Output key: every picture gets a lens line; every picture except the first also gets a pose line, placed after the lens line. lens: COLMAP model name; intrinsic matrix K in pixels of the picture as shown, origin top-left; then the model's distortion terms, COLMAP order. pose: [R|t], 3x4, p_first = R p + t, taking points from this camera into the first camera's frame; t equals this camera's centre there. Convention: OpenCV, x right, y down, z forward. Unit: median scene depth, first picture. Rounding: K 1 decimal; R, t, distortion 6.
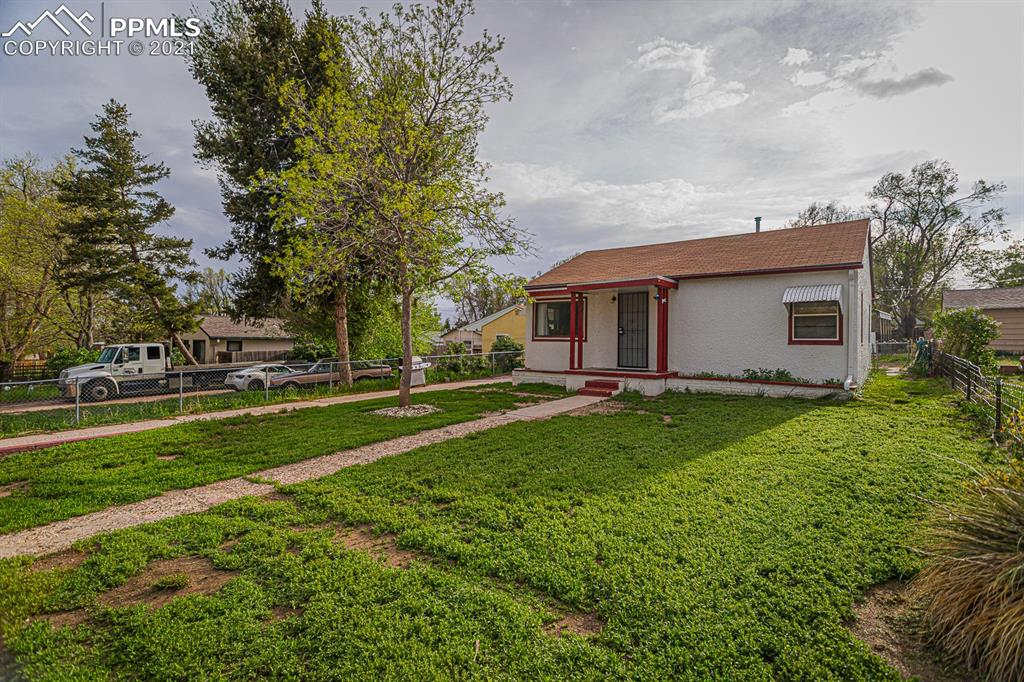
lens RADIAL K [[486.2, 0, 507.8], [0, 486.2, 337.8], [0, 0, 1]] dist [0.002106, 0.000491]
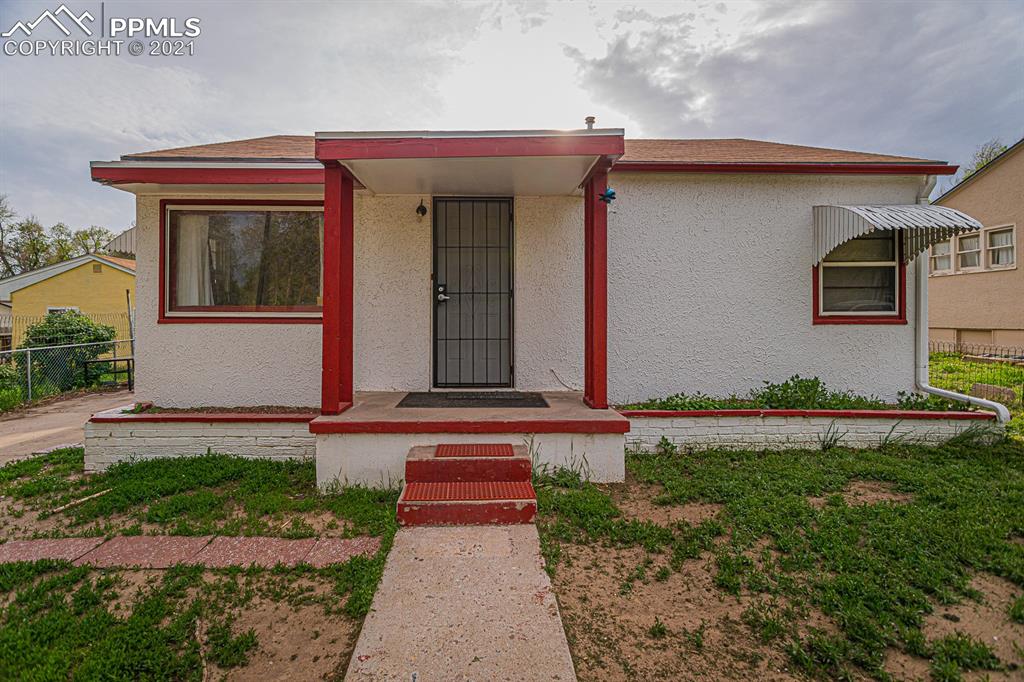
lens RADIAL K [[500.3, 0, 479.7], [0, 500.3, 317.8], [0, 0, 1]] dist [0.006358, 0.000499]
pose [[0.781987, -0.009848, 0.623218, 0.008083], [0.003341, 0.999927, 0.011608, 0.000498], [-0.623286, -0.006996, 0.781962, 0.773758]]
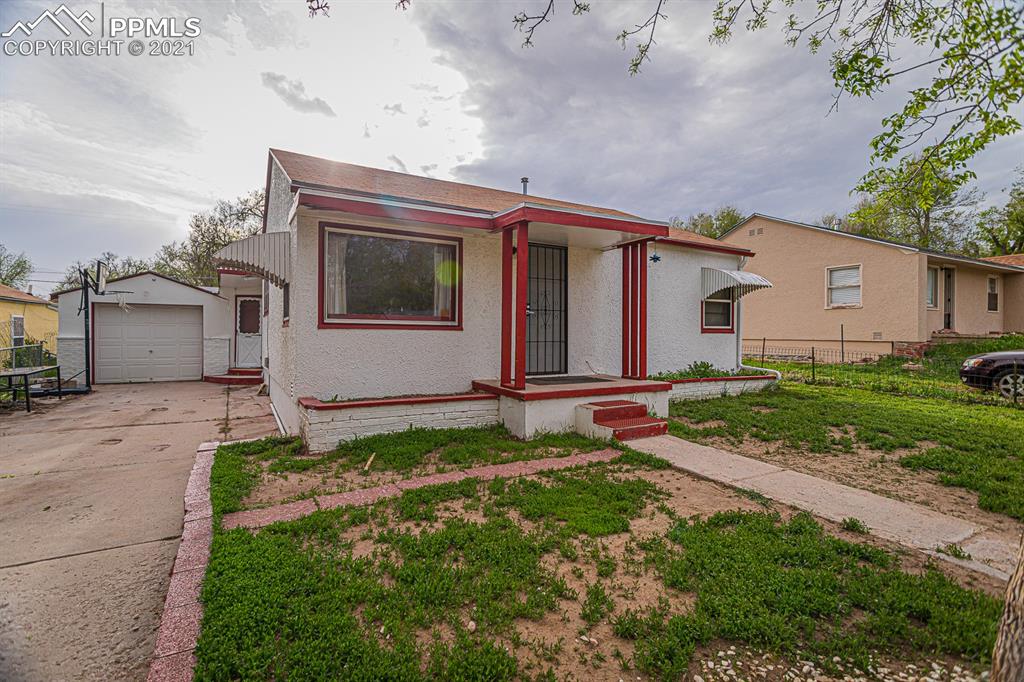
lens RADIAL K [[486.2, 0, 507.8], [0, 486.2, 337.8], [0, 0, 1]] dist [0.002106, 0.000491]
pose [[0.380295, -0.014700, 0.924748, -0.339059], [-0.008627, 0.999774, 0.019440, 0.008071], [-0.924825, -0.015370, 0.380082, 0.936347]]
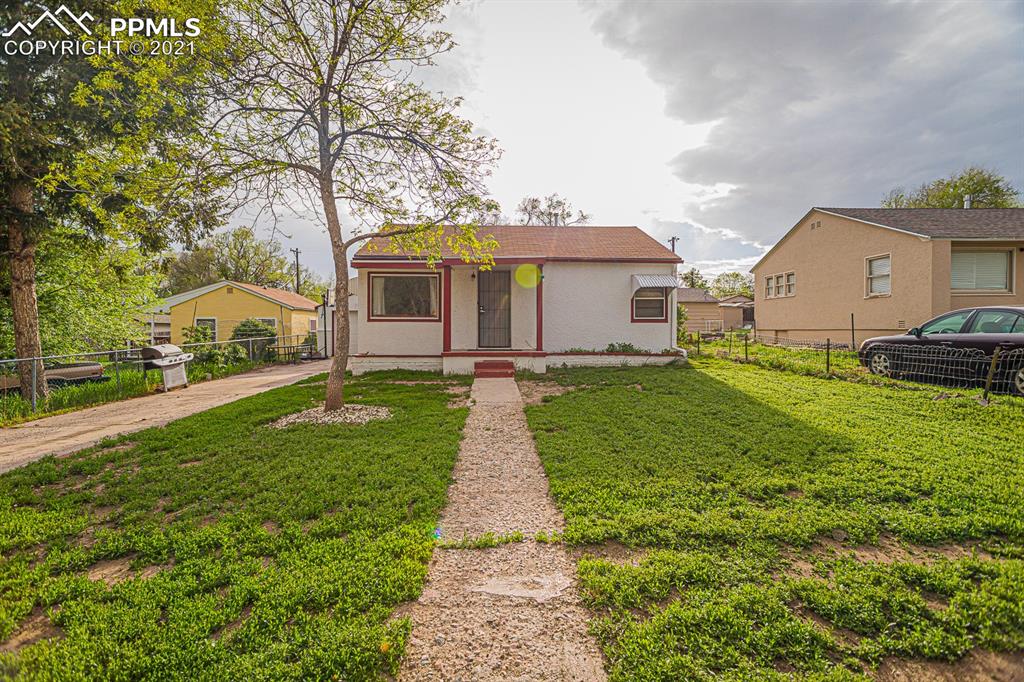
lens RADIAL K [[486.2, 0, 507.8], [0, 486.2, 337.8], [0, 0, 1]] dist [0.002106, 0.000491]
pose [[0.764529, -0.018758, 0.644316, -0.406589], [0.002461, 0.999654, 0.026183, 0.018546], [-0.644585, -0.018432, 0.764311, 0.263470]]
